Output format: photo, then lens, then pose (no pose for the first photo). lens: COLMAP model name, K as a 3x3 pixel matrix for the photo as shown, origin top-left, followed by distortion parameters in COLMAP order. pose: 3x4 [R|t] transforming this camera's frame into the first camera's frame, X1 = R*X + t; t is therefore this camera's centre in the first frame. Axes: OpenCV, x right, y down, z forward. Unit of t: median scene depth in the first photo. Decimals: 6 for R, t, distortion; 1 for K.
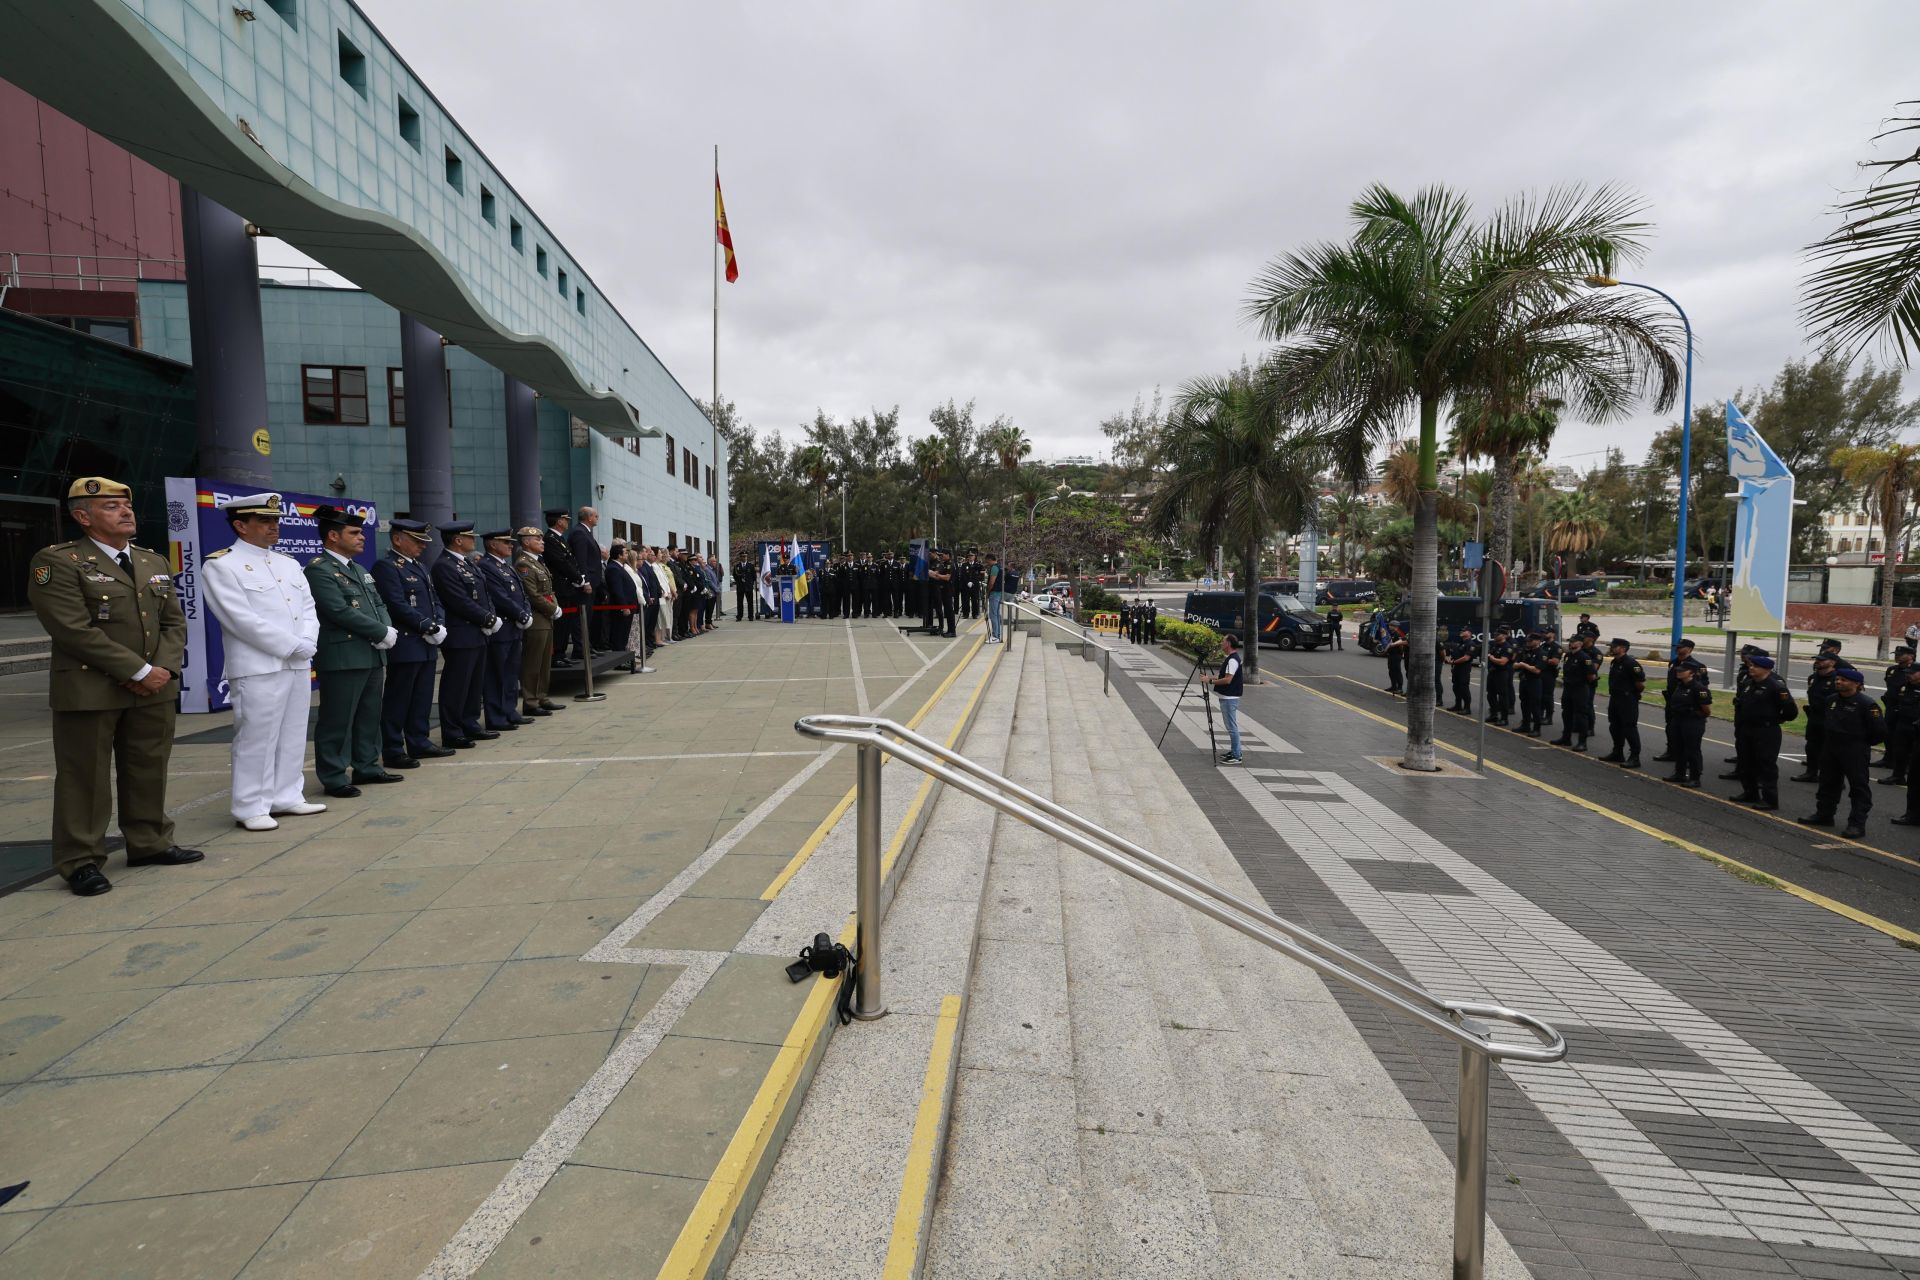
lens RADIAL K [[792.1, 0, 939.8], [0, 792.1, 633.3], [0, 0, 1]] dist [-0.000161, -0.000035]
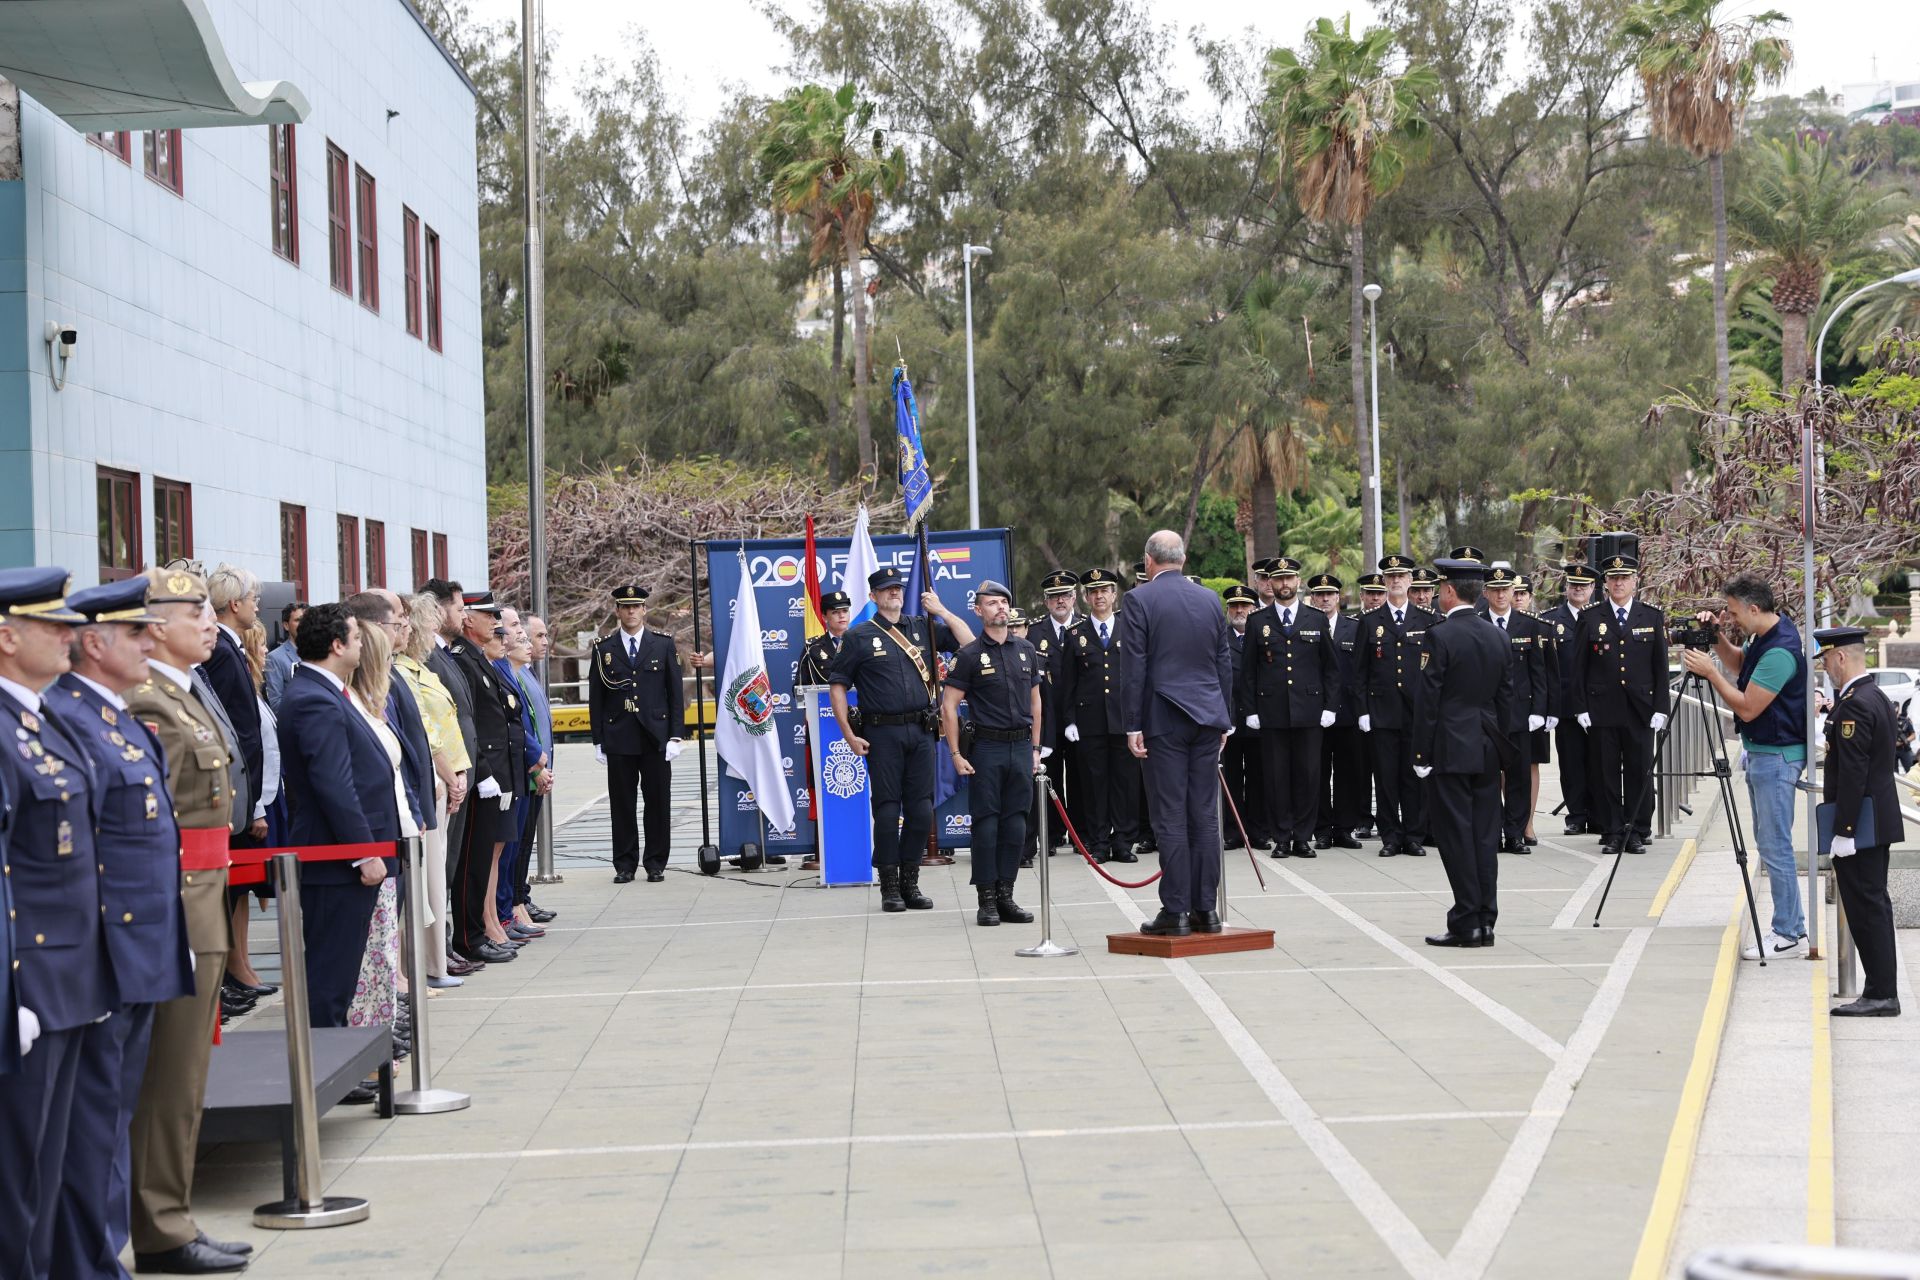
lens RADIAL K [[3686.8, 0, 898.0], [0, 3686.8, 633.4], [0, 0, 1]] dist [0.054639, 0.142925]
pose [[0.992569, -0.027009, -0.118651, -0.047001], [0.018048, 0.996947, -0.075962, -0.005242], [0.120341, 0.073257, 0.990026, -0.079829]]
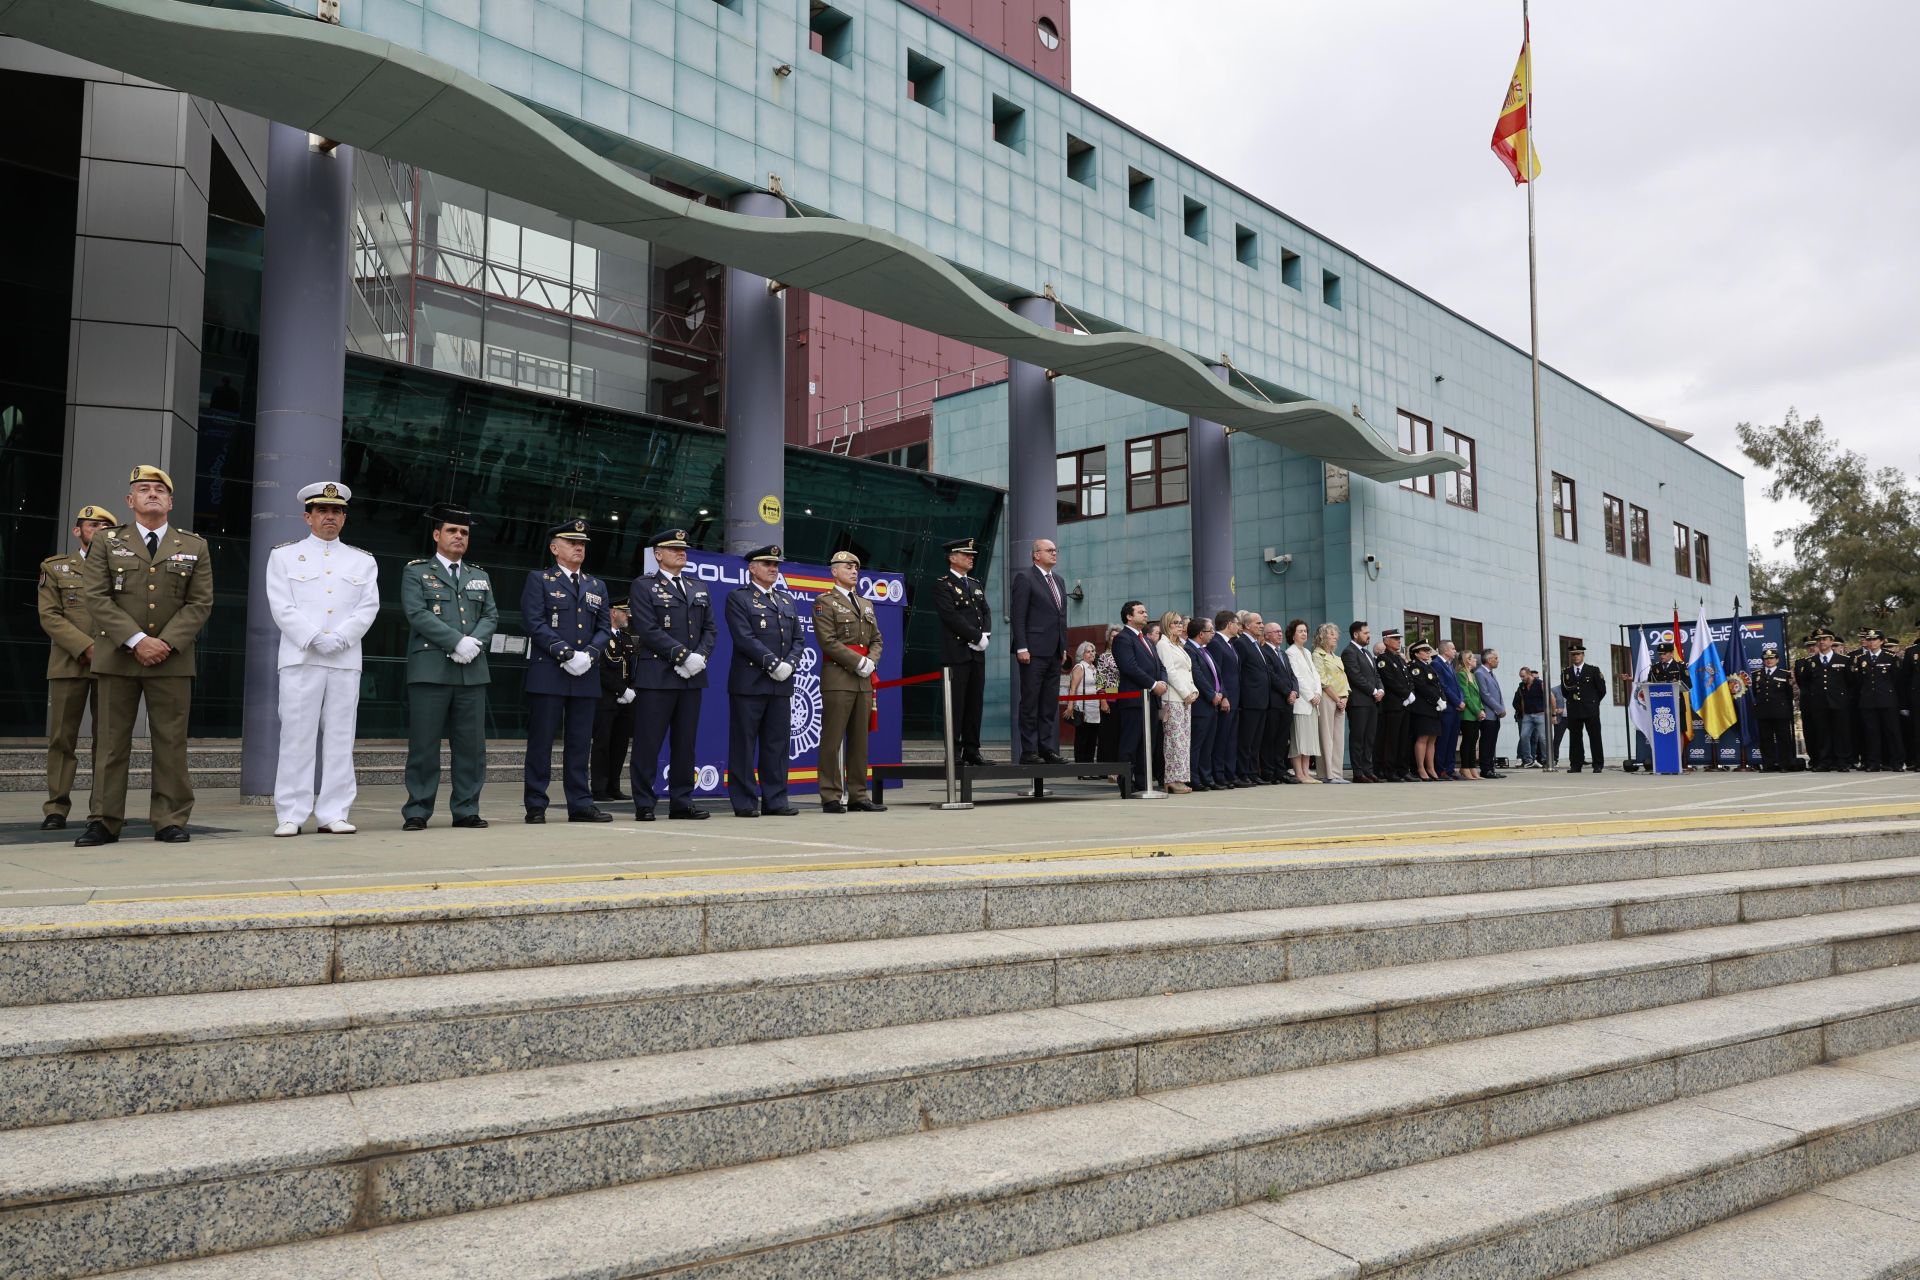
lens RADIAL K [[1274.3, 0, 984.3], [0, 1274.3, 640.3], [0, 0, 1]] dist [0.001636, 0.000300]
pose [[0.624544, -0.070319, -0.777817, 0.178014], [-0.057385, 0.989114, -0.135498, 0.037331], [0.778878, 0.129259, 0.613710, 0.145196]]
